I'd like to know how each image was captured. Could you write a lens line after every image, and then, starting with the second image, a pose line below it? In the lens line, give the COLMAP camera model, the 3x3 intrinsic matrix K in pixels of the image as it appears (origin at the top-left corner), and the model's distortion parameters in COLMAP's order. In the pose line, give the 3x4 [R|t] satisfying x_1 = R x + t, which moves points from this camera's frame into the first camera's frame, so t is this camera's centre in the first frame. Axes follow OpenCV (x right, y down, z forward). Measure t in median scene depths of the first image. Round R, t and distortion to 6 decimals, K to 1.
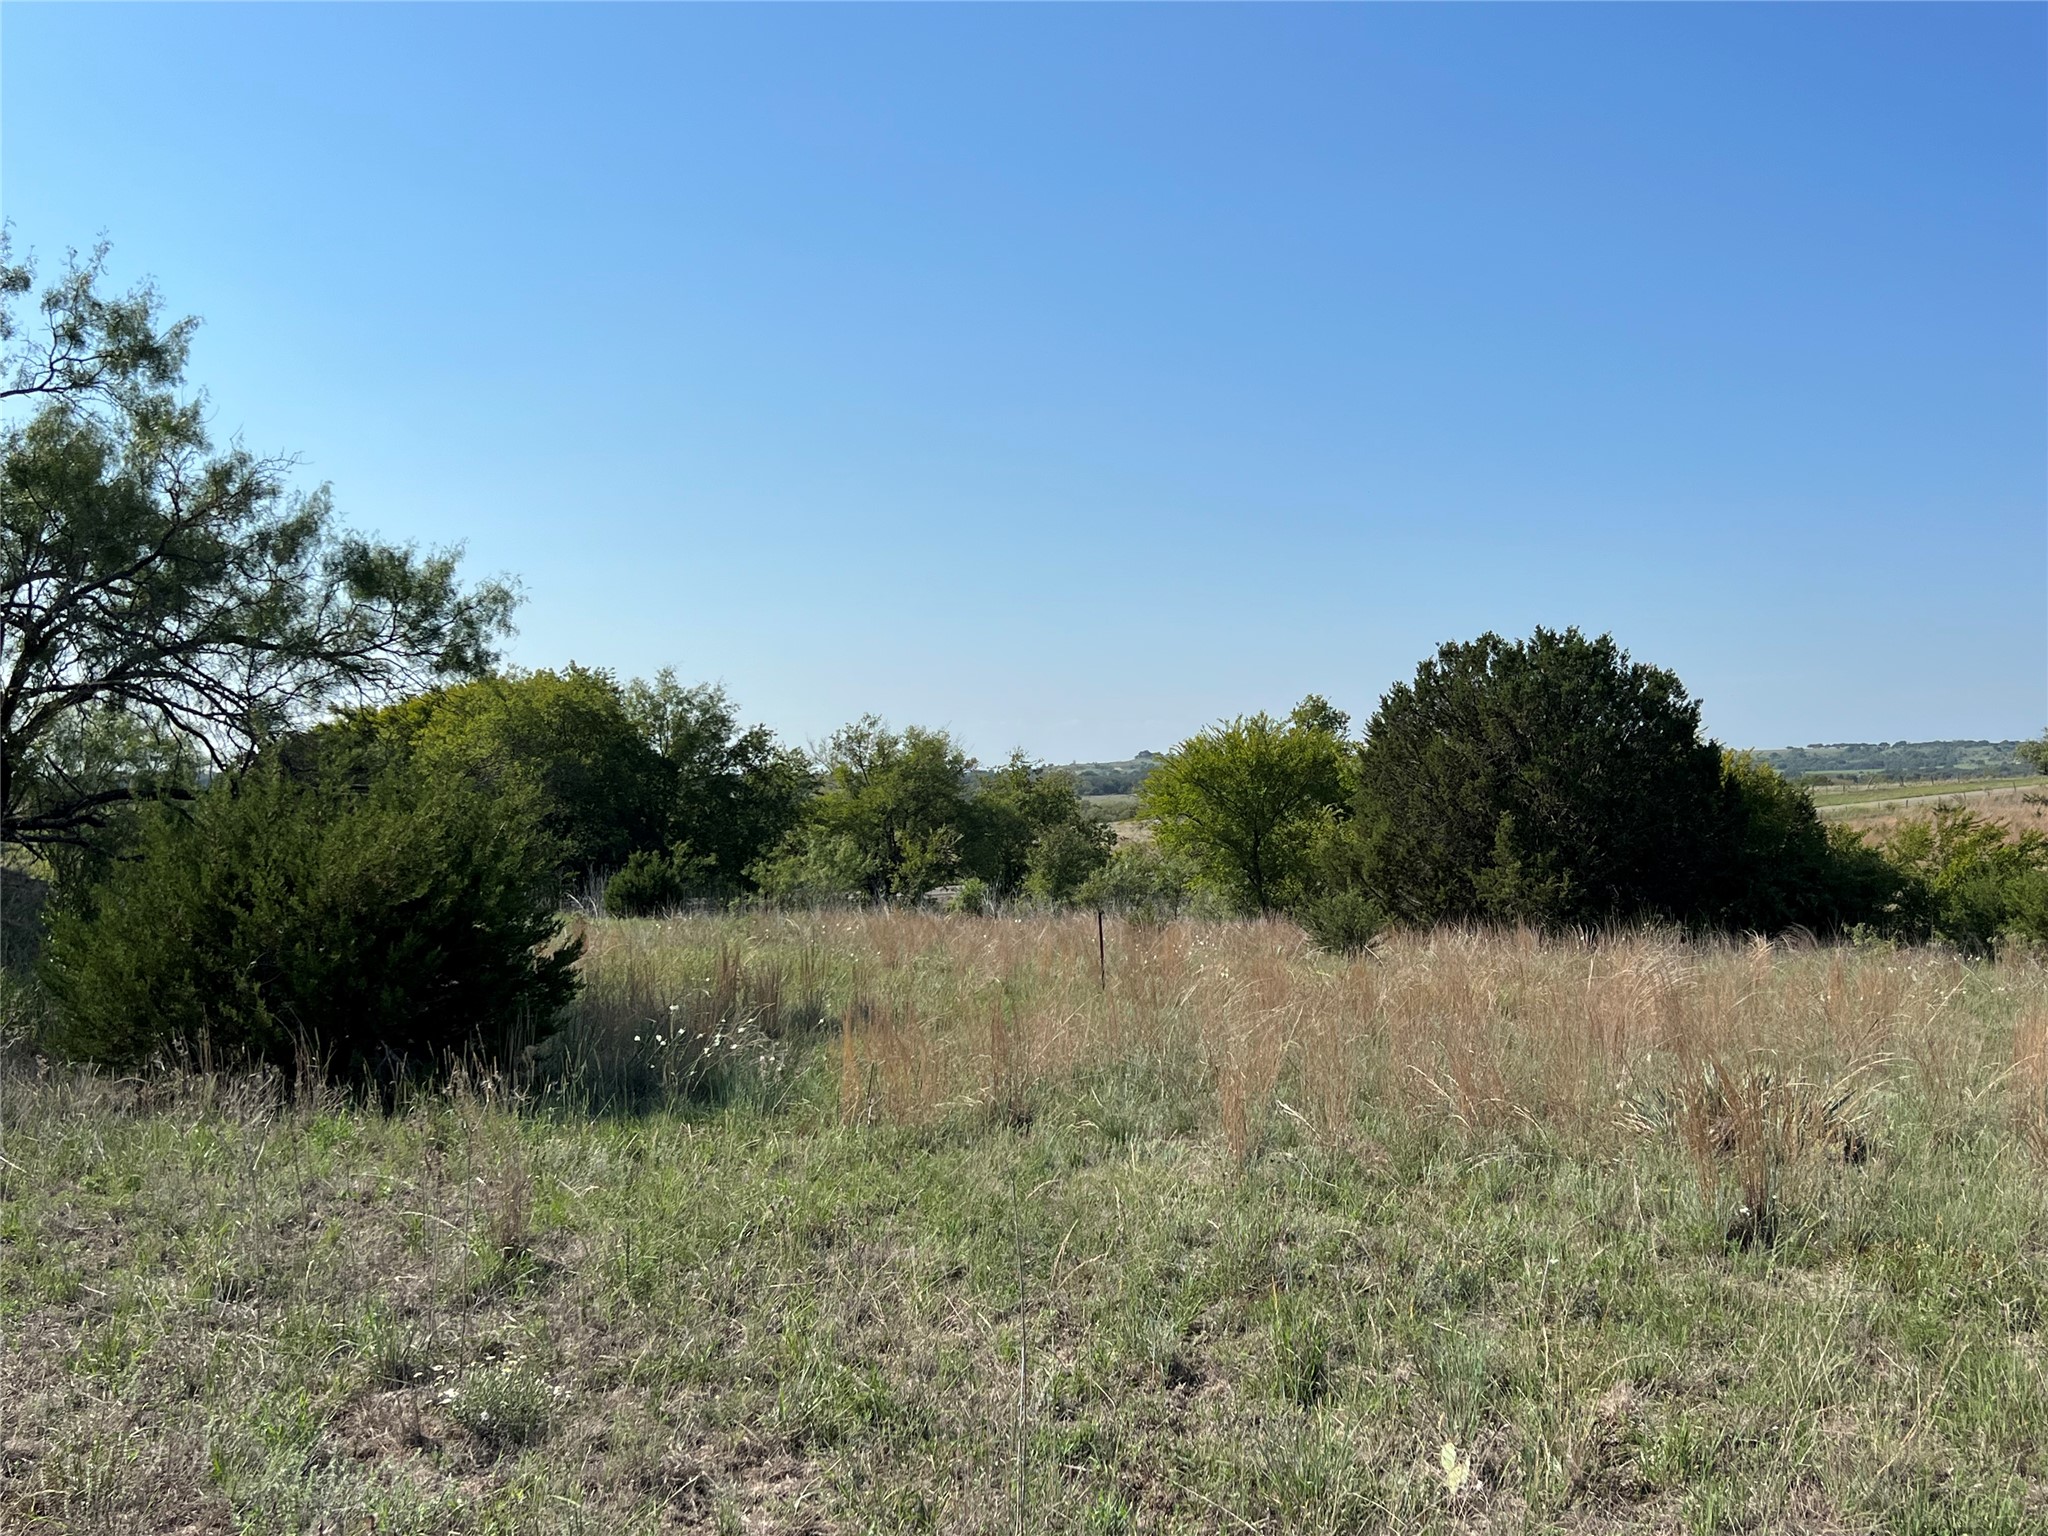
lens RADIAL K [[2030.7, 0, 1017.2], [0, 2030.7, 772.5], [0, 0, 1]] dist [0.000131, 0.000000]
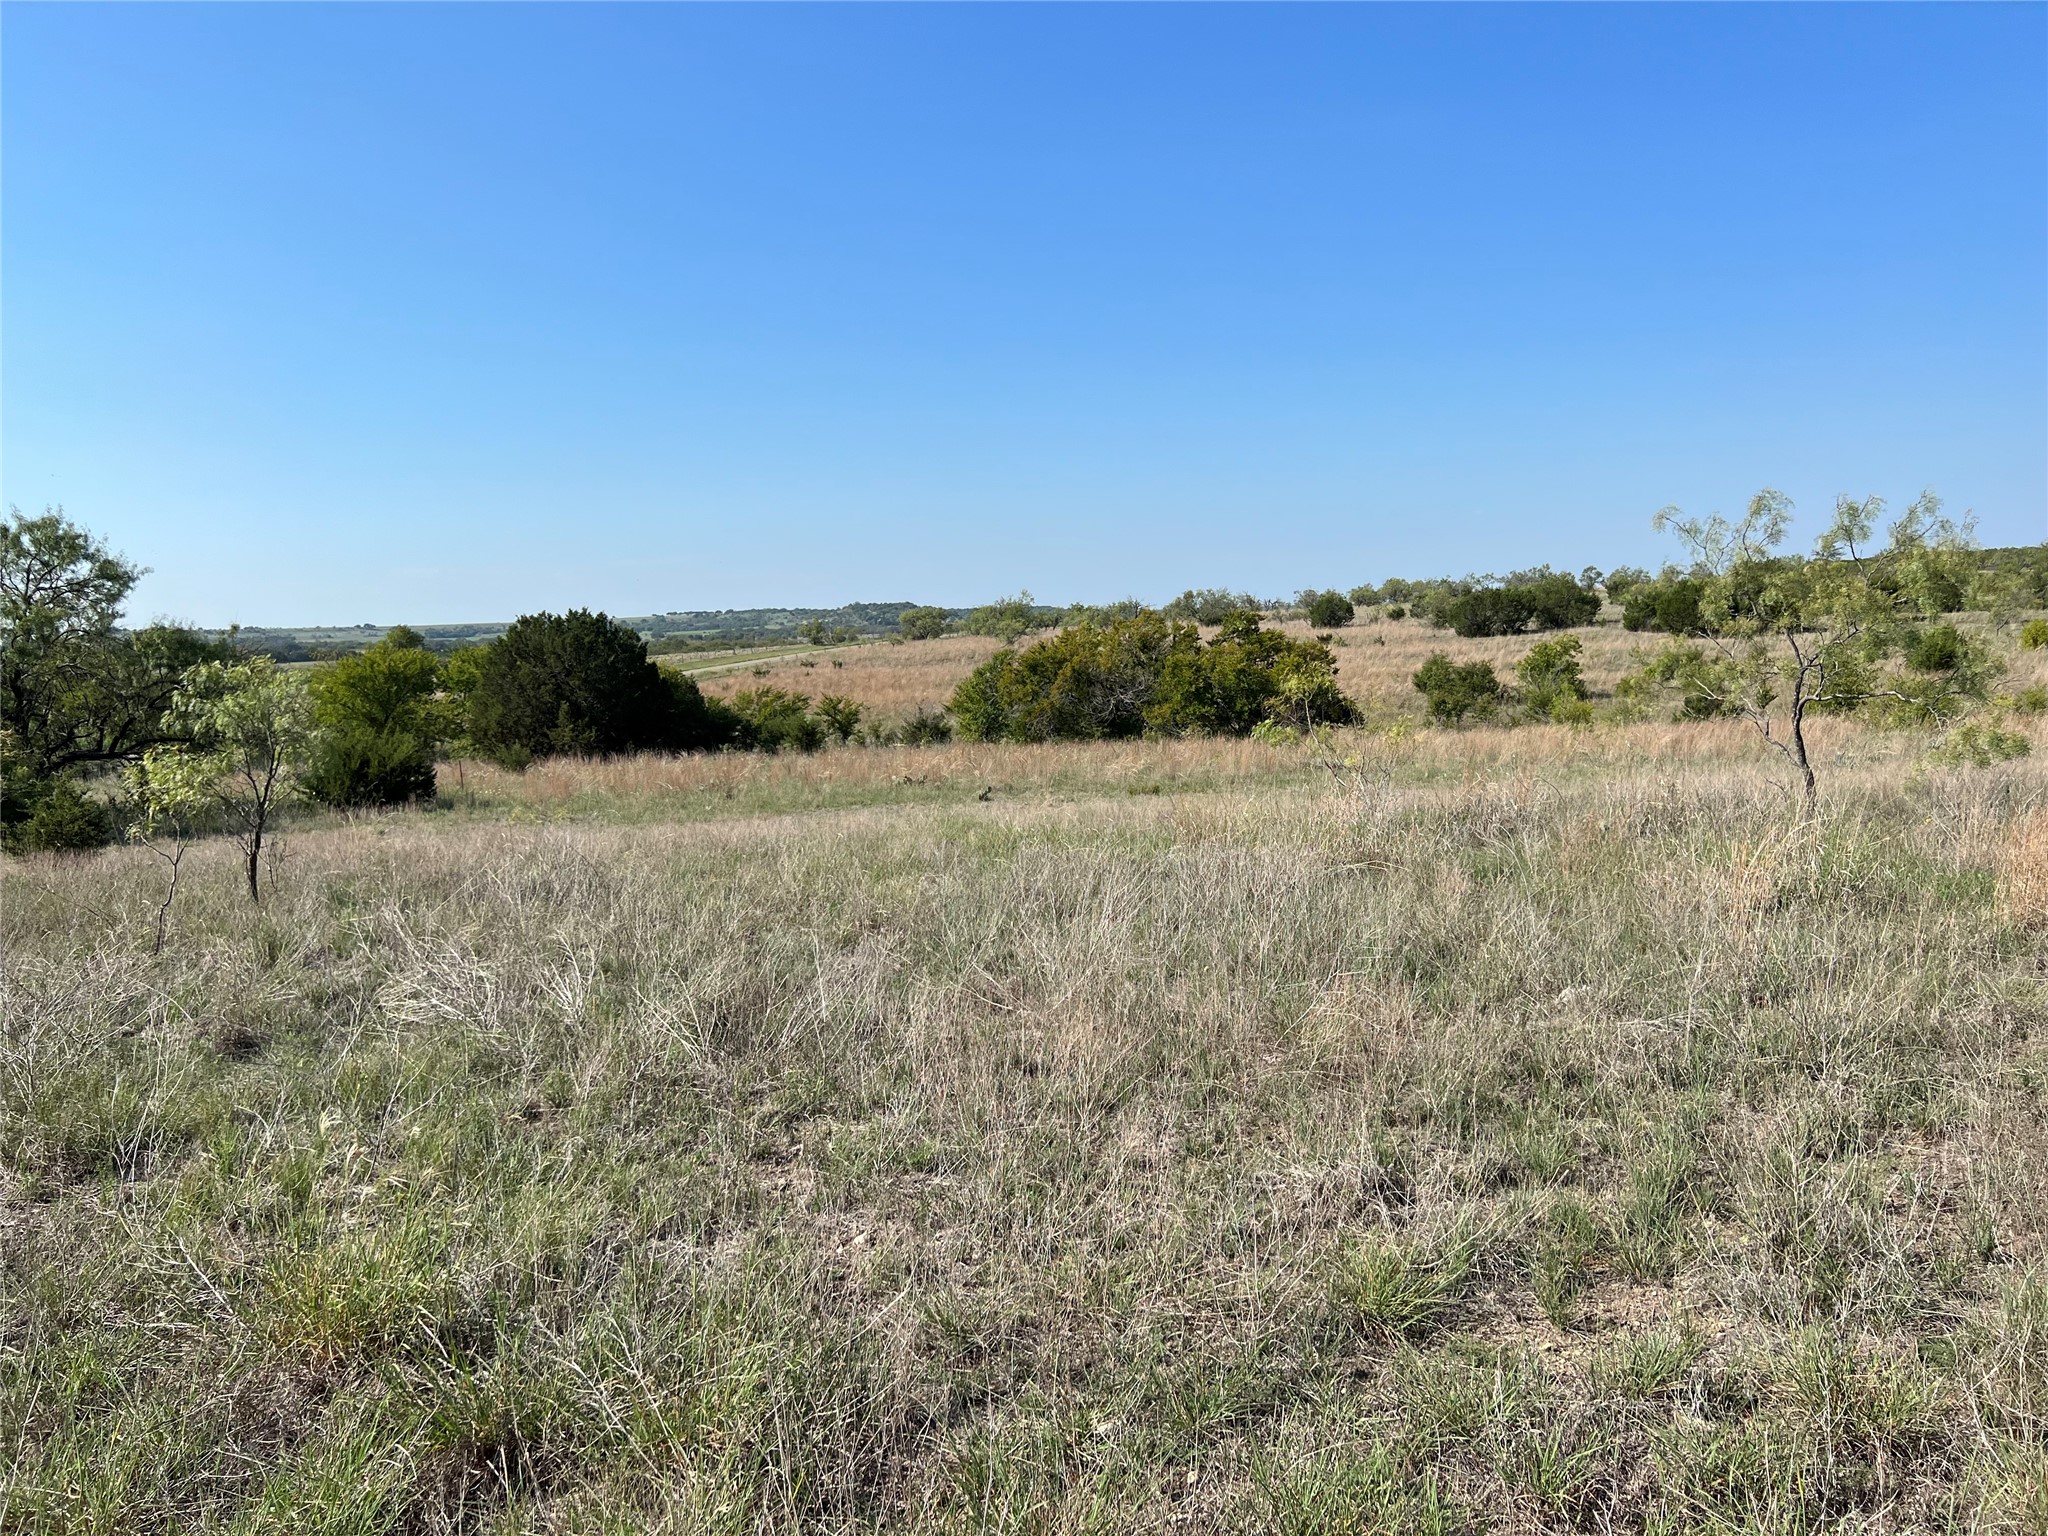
lens RADIAL K [[1536.5, 0, 1014.7], [0, 1536.5, 717.8], [0, 0, 1]] dist [0.065114, -0.070533]
pose [[0.829069, -0.058206, 0.556108, -0.245064], [0.028439, 0.997669, 0.062024, -0.046434], [-0.558422, -0.035607, 0.828792, -0.545854]]
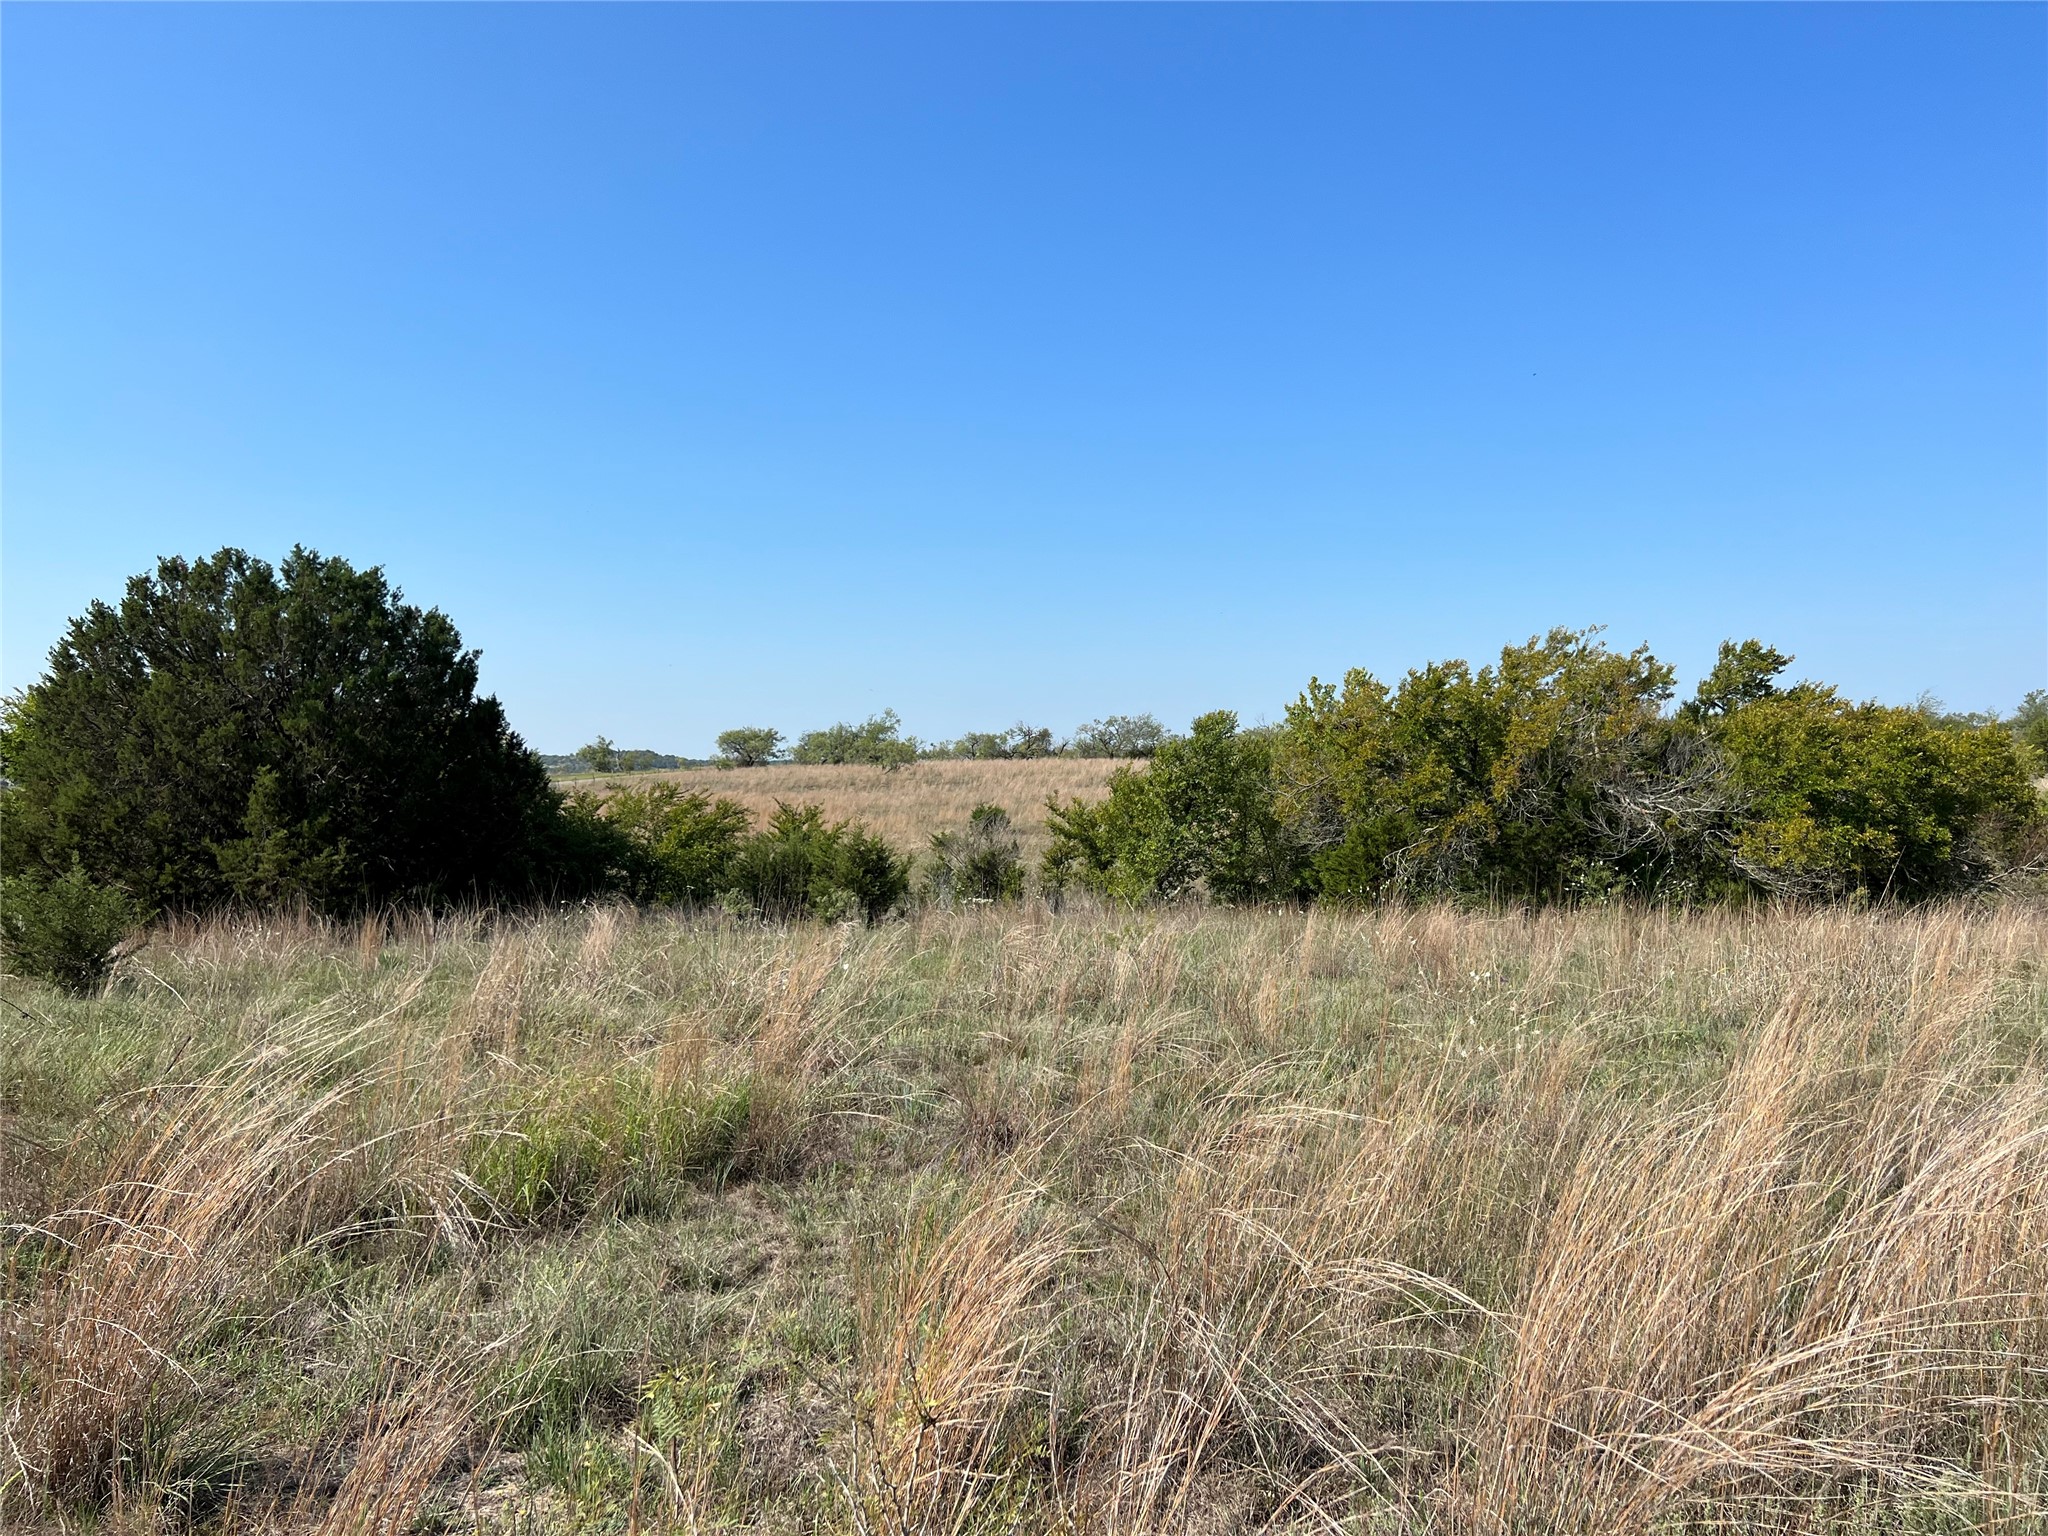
lens RADIAL K [[1536.5, 0, 1015.1], [0, 1536.5, 780.0], [0, 0, 1]] dist [0.065114, -0.070533]
pose [[0.708613, 0.008553, 0.705545, 0.018606], [-0.008398, 0.999958, -0.003688, 0.022524], [-0.705547, -0.003312, 0.708655, 0.342375]]
